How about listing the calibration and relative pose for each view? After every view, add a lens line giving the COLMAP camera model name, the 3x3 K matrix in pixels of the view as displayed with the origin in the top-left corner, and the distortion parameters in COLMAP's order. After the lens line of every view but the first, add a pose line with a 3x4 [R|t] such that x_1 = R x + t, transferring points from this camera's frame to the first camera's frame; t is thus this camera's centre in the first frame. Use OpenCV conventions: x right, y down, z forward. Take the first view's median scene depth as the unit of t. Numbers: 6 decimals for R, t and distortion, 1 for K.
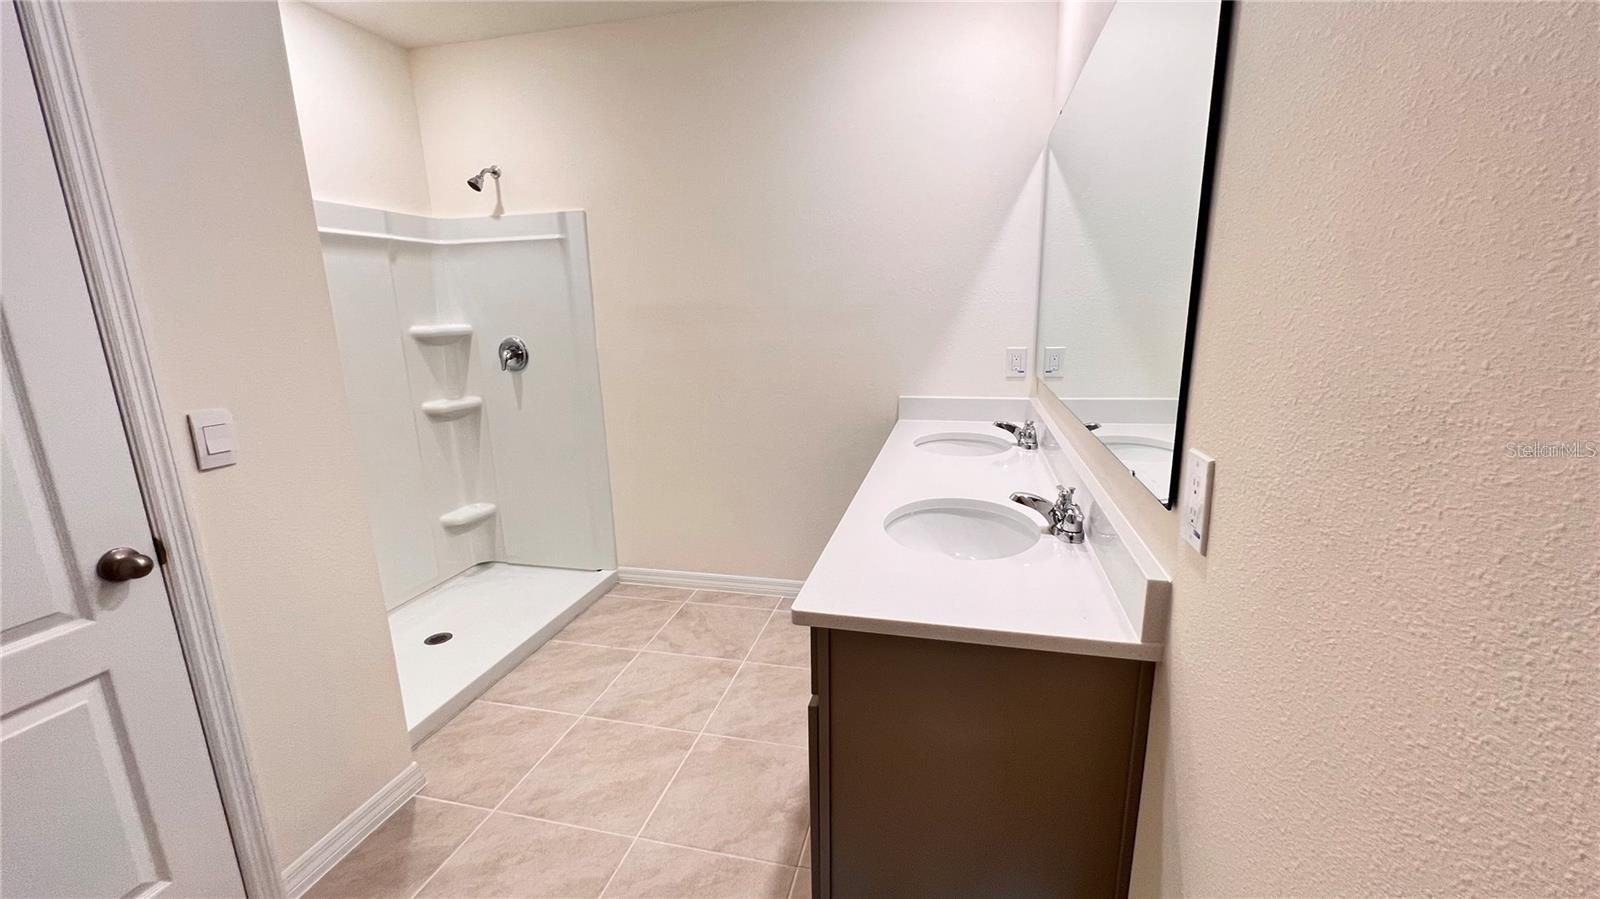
lens RADIAL K [[642.9, 0, 801.2], [0, 642.9, 451.4], [0, 0, 1]] dist [0.003994, -0.000385]
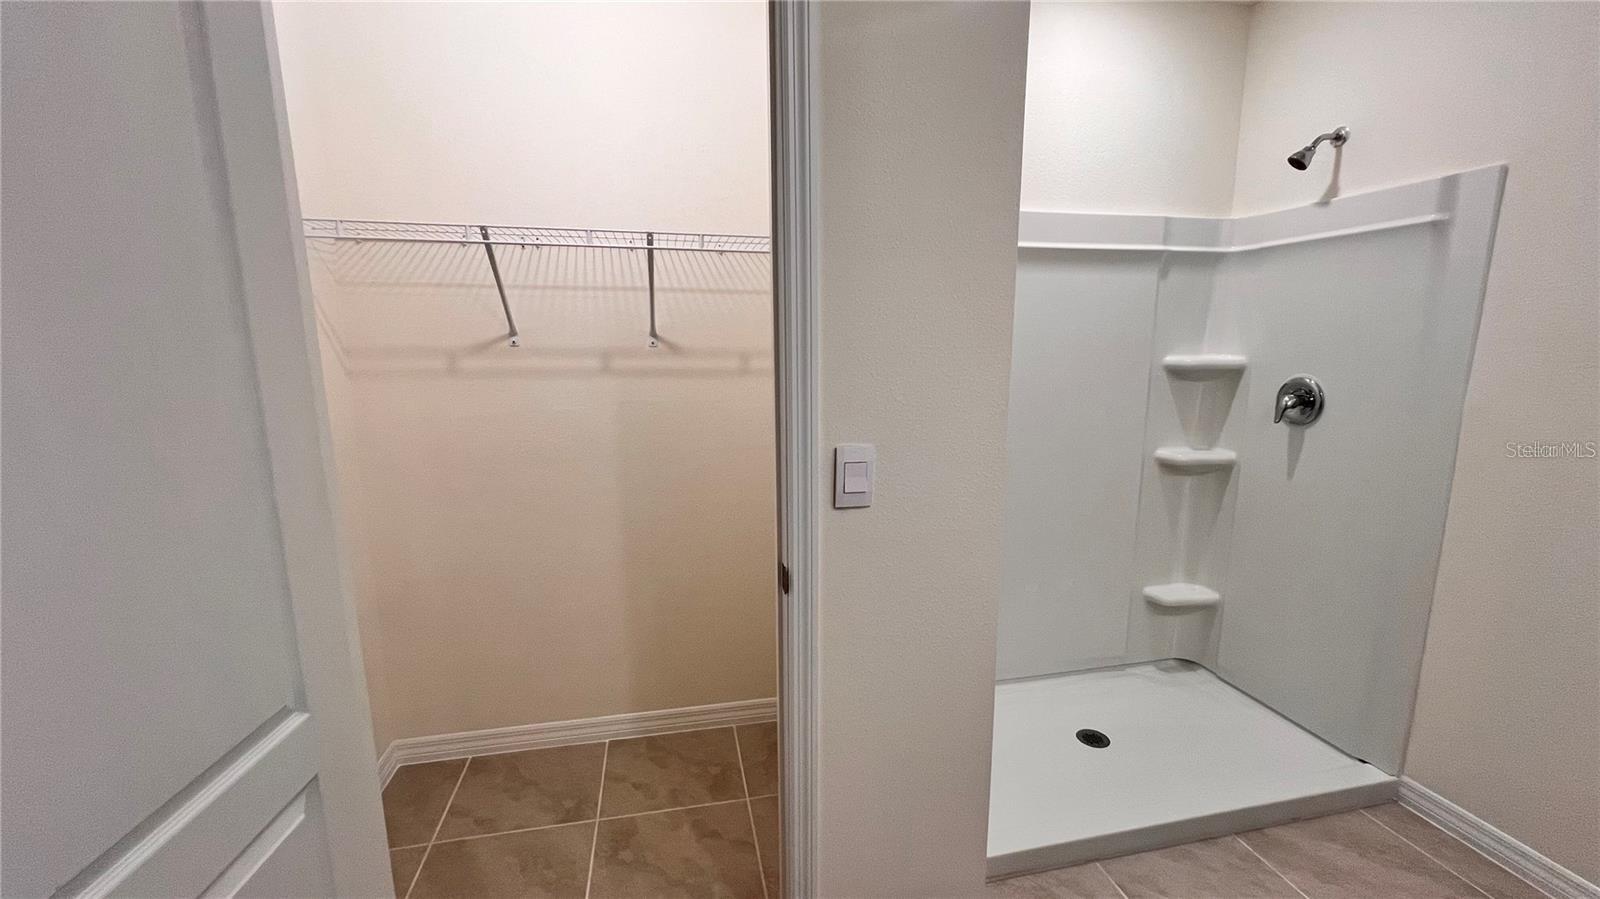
lens RADIAL K [[642.9, 0, 798.3], [0, 642.9, 449.5], [0, 0, 1]] dist [0.003994, -0.000385]
pose [[0.421313, 0.175118, -0.889848, -0.051287], [-0.200894, 0.974826, 0.096724, -0.061417], [0.884385, 0.138014, 0.445887, 0.230932]]
